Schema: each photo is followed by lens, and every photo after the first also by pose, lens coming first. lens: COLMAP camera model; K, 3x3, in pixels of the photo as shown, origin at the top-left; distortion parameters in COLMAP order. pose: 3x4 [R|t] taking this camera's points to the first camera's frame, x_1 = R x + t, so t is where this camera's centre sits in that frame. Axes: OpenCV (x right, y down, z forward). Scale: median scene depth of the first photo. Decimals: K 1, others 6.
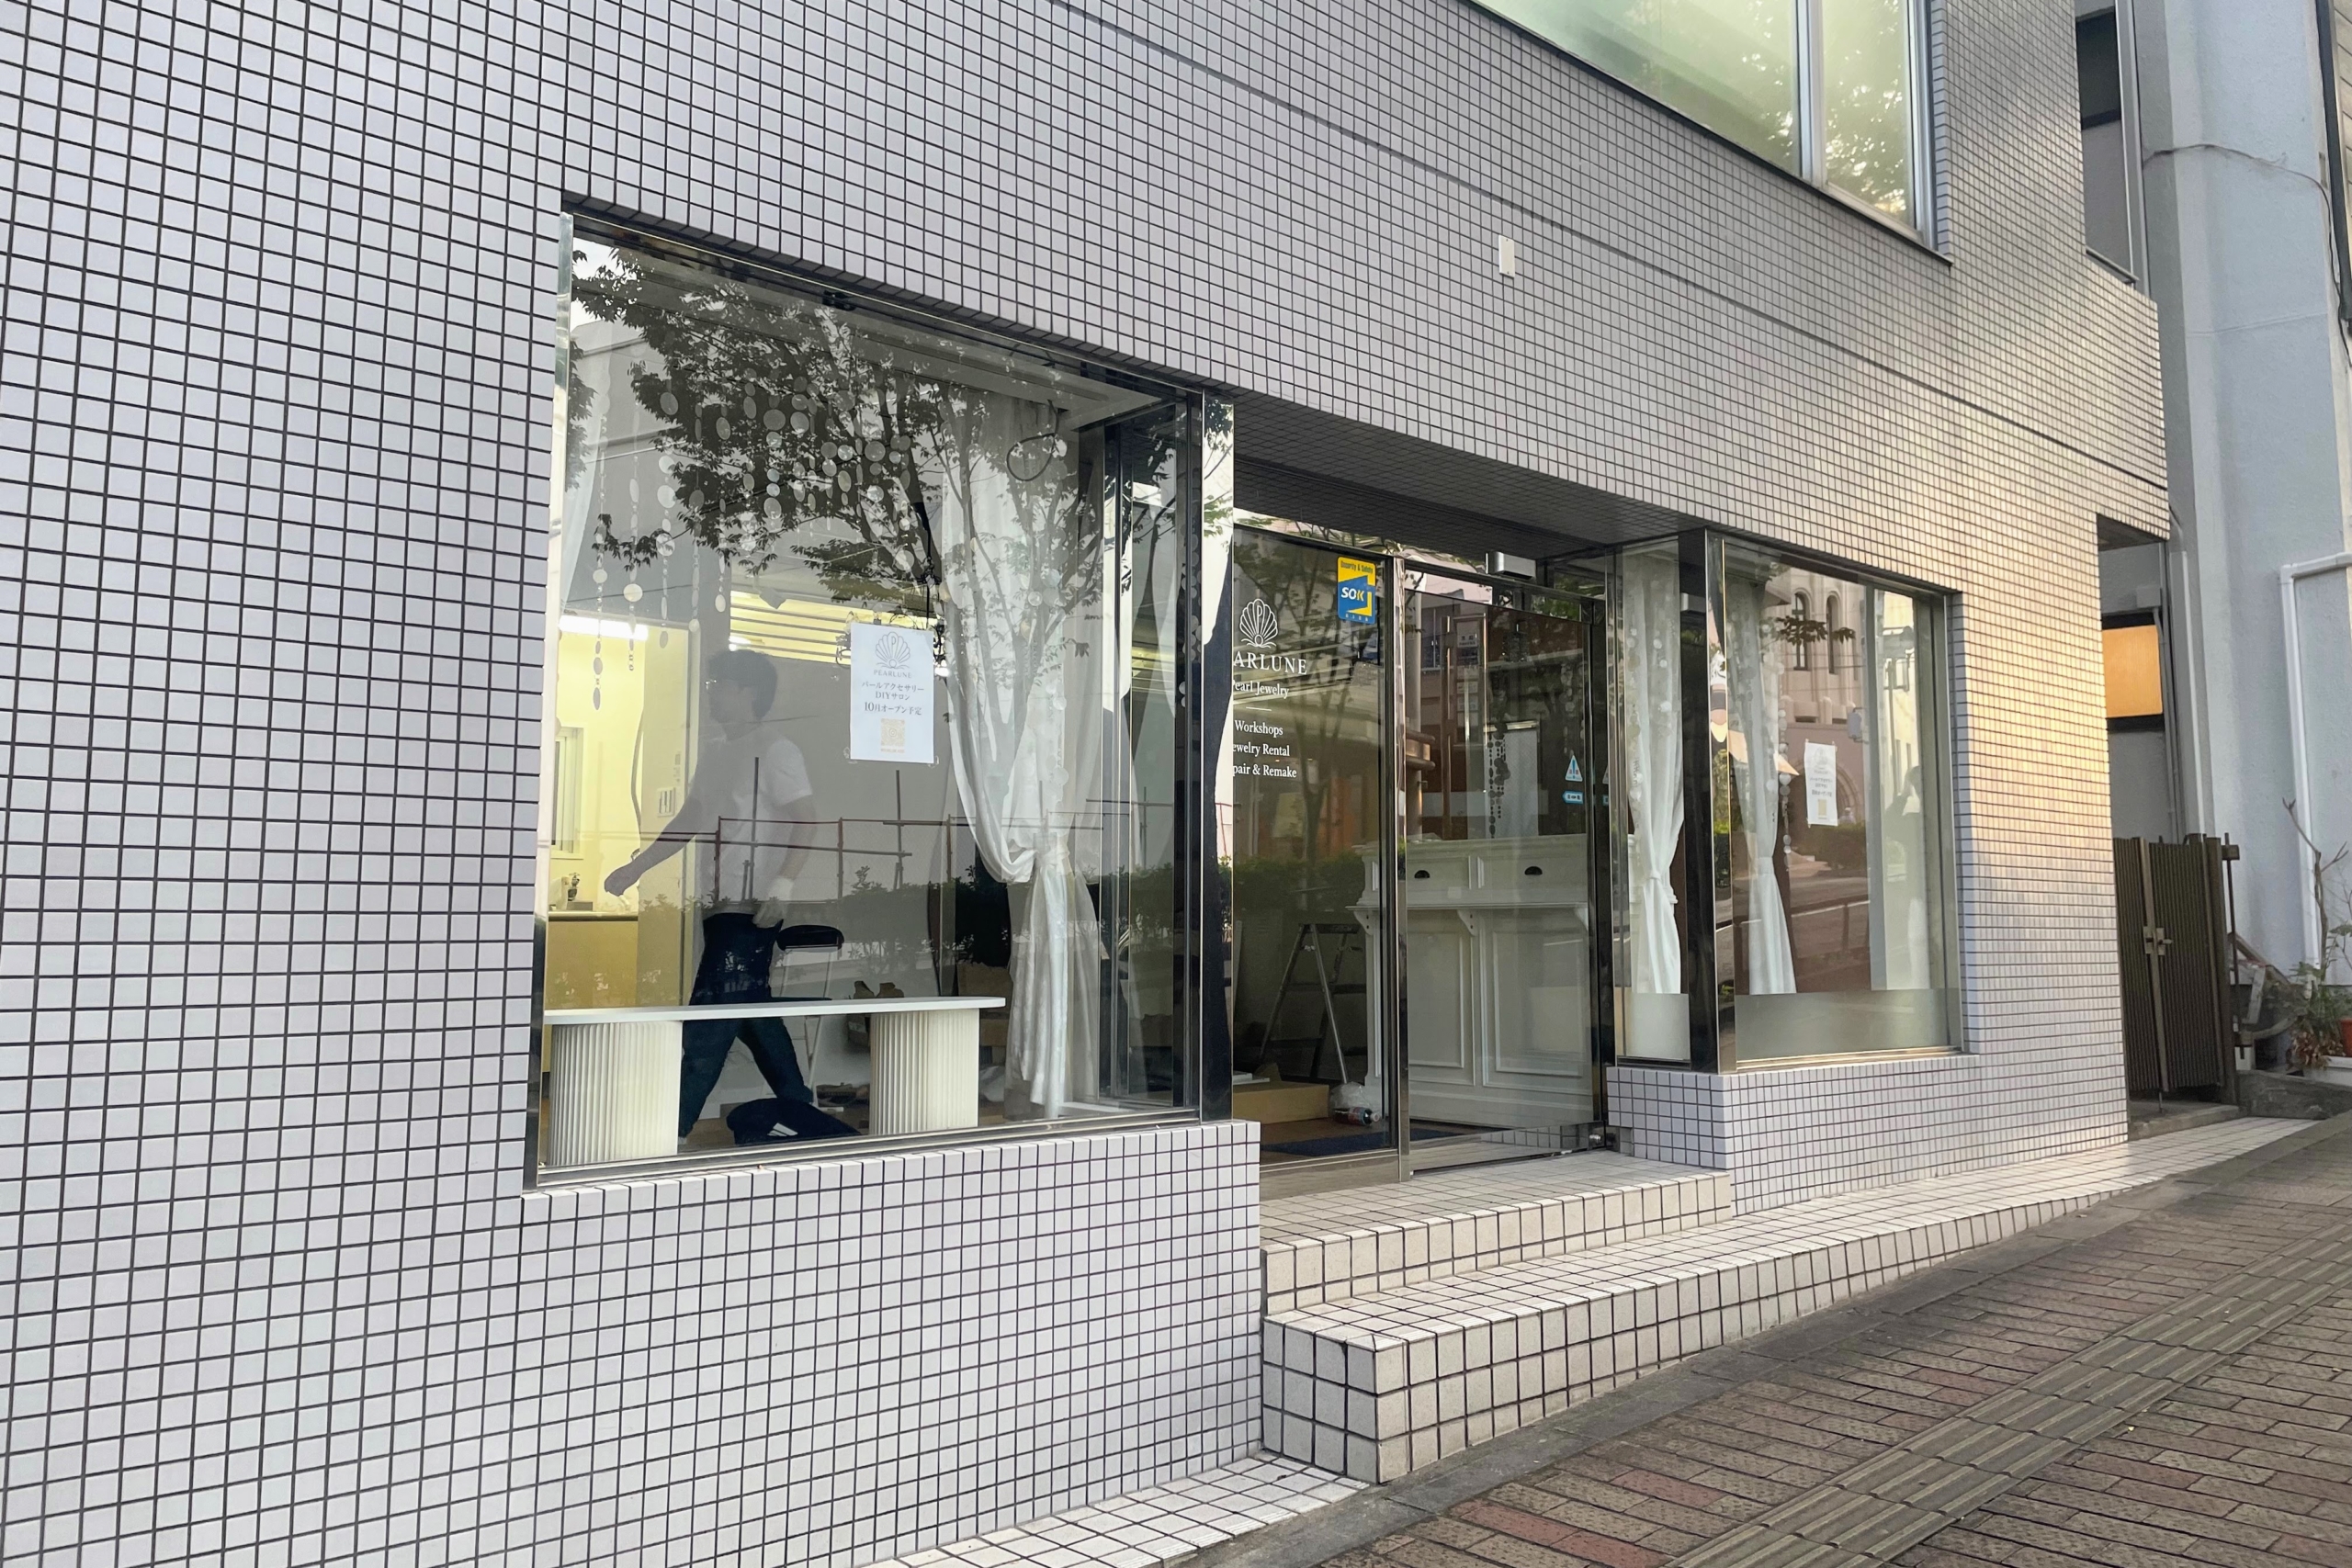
lens RADIAL K [[1775.7, 0, 1186.6], [0, 1775.7, 801.2], [0, 0, 1]] dist [0.004121, -0.002954]
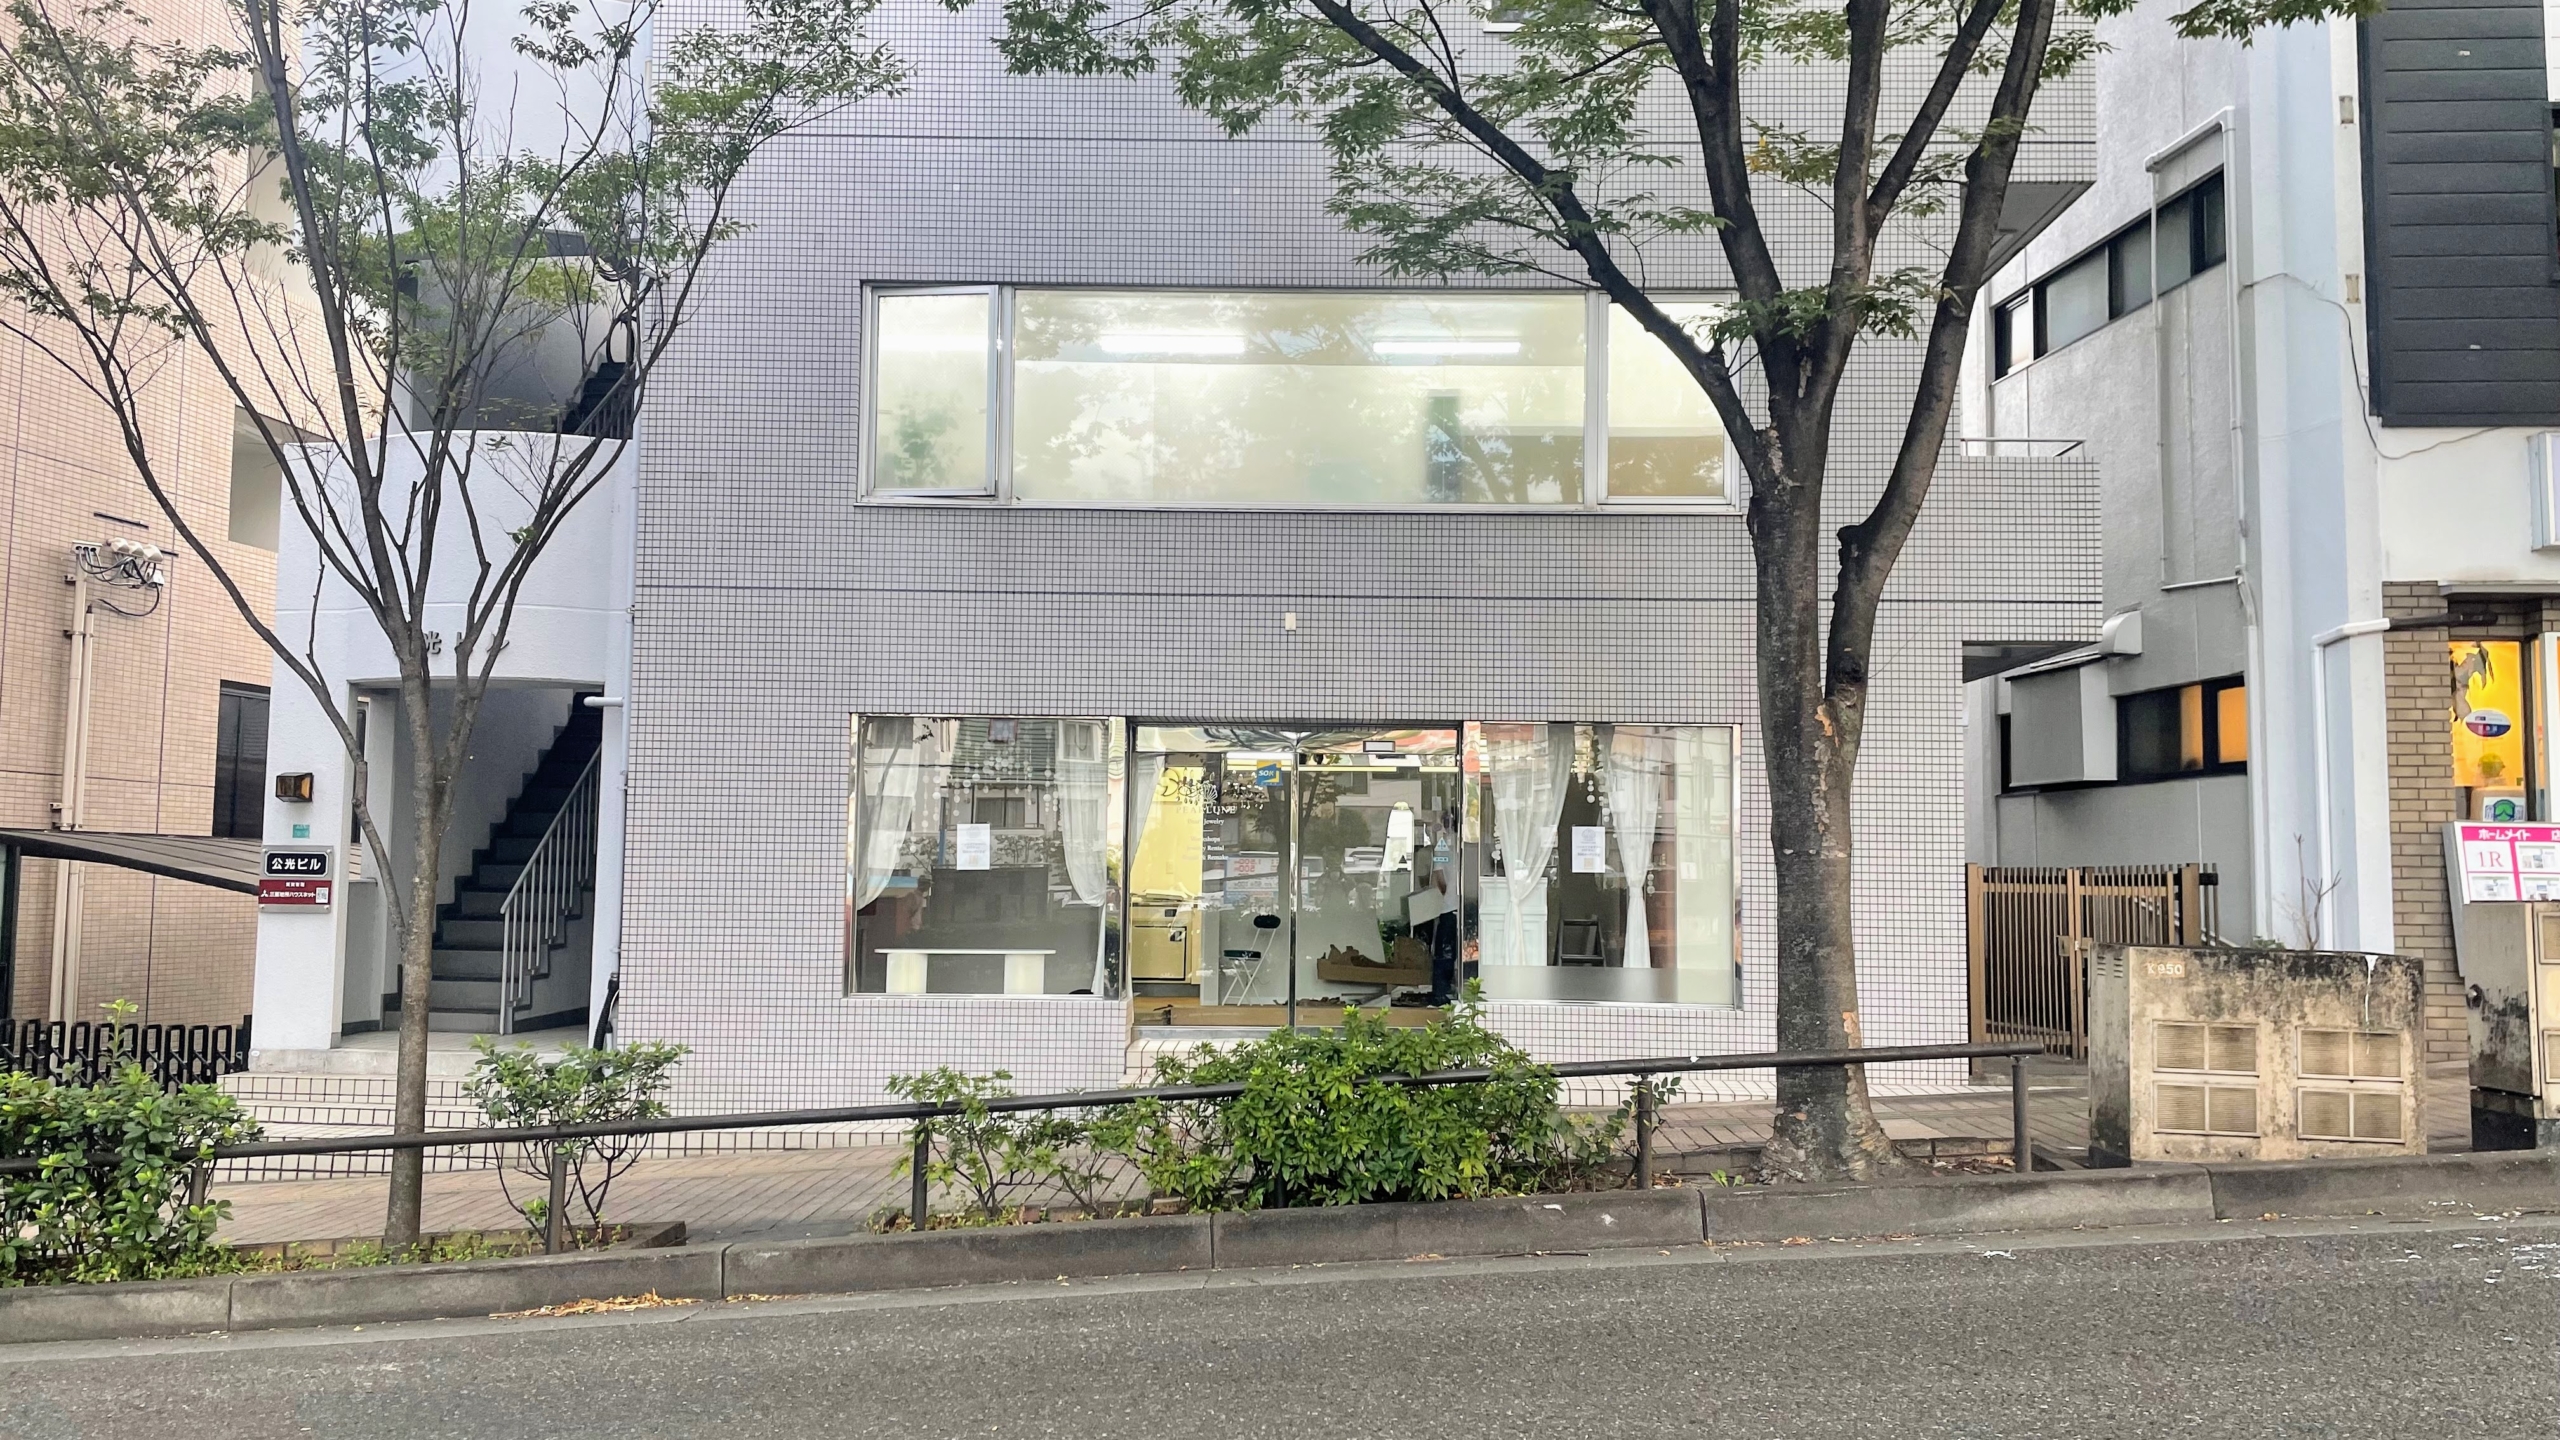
lens RADIAL K [[1889.5, 0, 1283.9], [0, 1889.5, 787.0], [0, 0, 1]] dist [0.043390, -0.007413]
pose [[0.735975, -0.026451, -0.676492, 1.250484], [0.037711, 0.999287, 0.001955, -0.077350], [0.675958, -0.026950, 0.736448, -0.520928]]
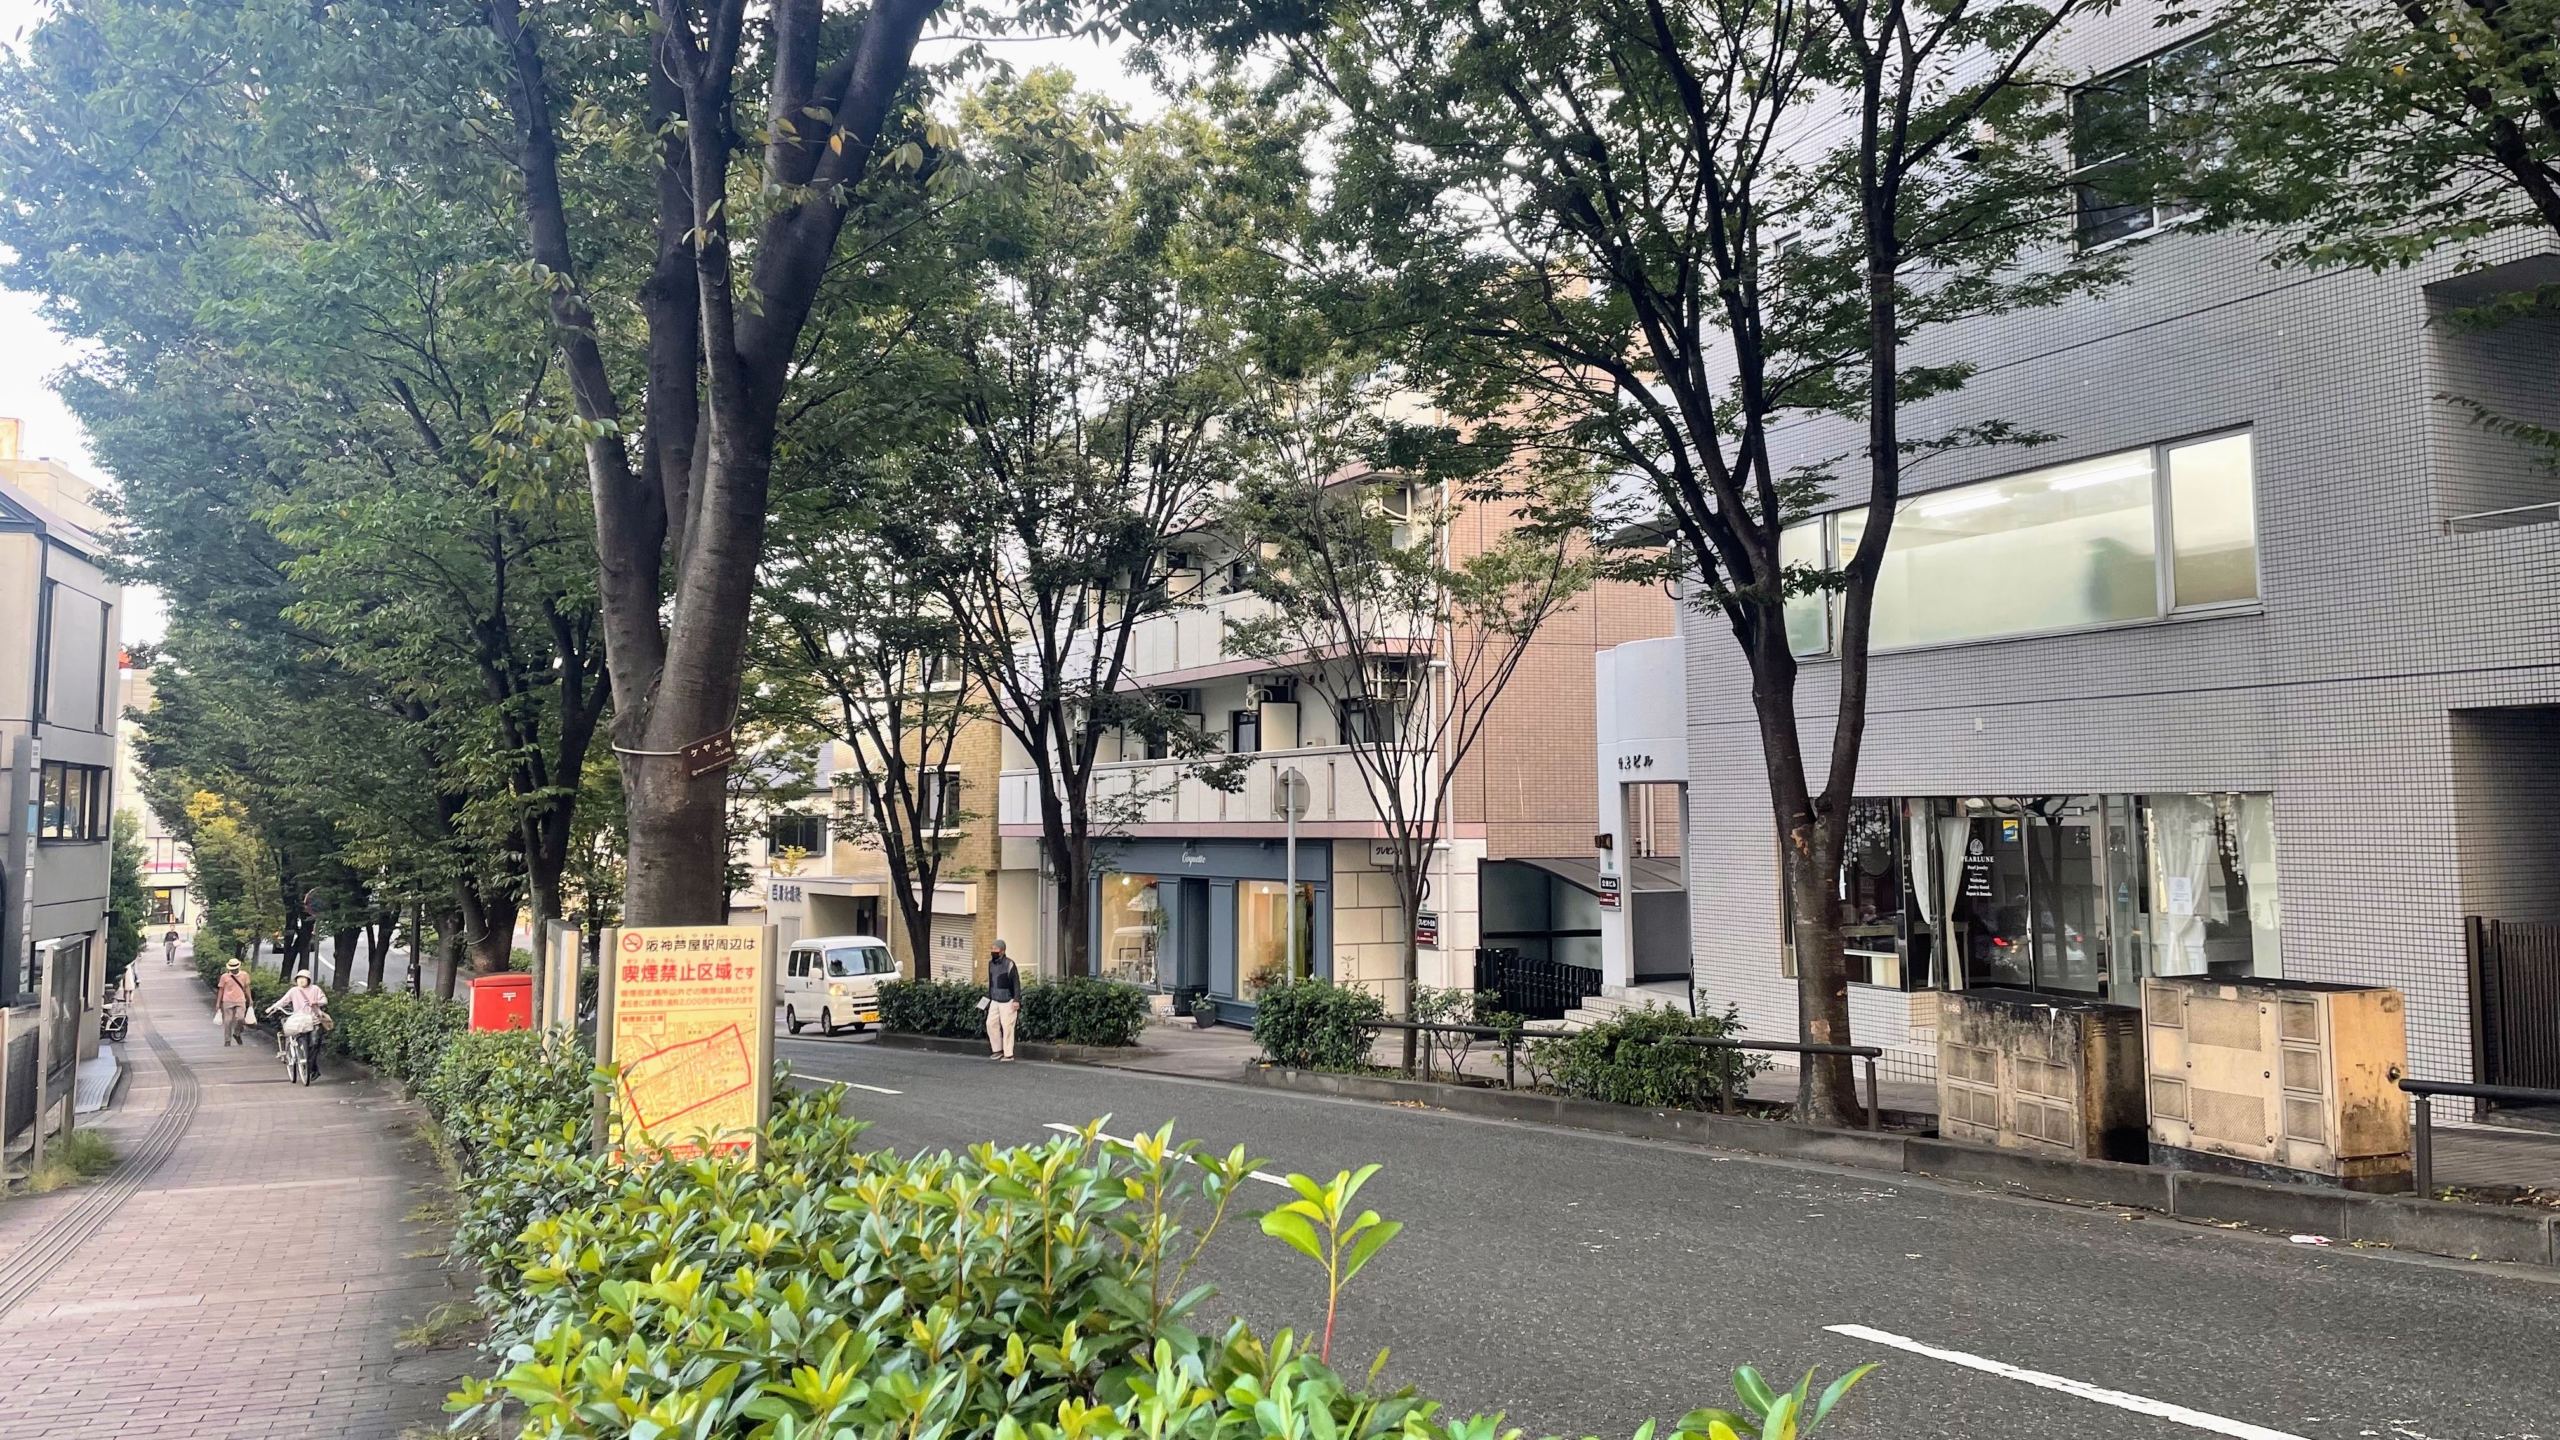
lens RADIAL K [[1921.2, 0, 1280.0], [0, 1921.2, 720.0], [0, 0, 1]] dist [0.047703, -0.002028]
pose [[-0.300606, -0.047935, -0.952543, 2.629773], [0.071501, 0.994793, -0.072626, -0.115135], [0.951065, -0.089940, -0.295613, 0.603629]]
